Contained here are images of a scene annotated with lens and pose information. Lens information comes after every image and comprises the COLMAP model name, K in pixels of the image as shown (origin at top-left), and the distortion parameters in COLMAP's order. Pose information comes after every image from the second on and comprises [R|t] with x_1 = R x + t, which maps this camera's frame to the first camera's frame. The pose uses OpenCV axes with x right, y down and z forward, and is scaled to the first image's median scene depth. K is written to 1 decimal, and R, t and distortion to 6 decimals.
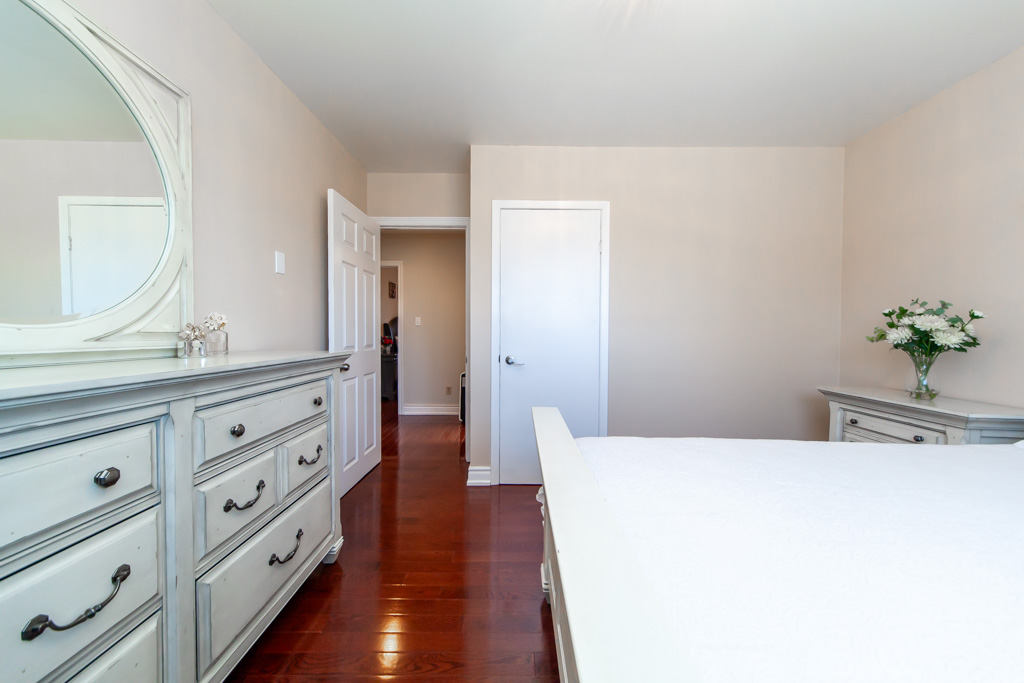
lens RADIAL K [[363.0, 0, 515.9], [0, 363.0, 338.6], [0, 0, 1]] dist [-0.000032, -0.000039]
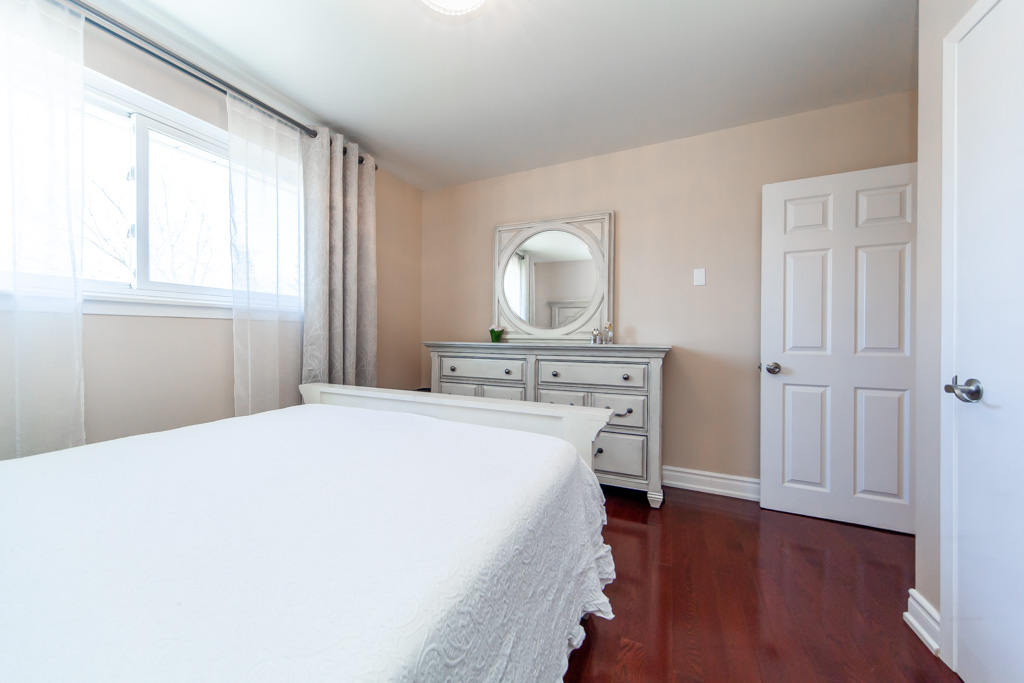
lens RADIAL K [[363.0, 0, 515.9], [0, 363.0, 338.6], [0, 0, 1]] dist [-0.000032, -0.000039]
pose [[-0.420442, 0.001504, -0.907318, 1.228690], [-0.017691, 0.999795, 0.009855, 0.009874], [0.907147, 0.020195, -0.420329, 1.498768]]
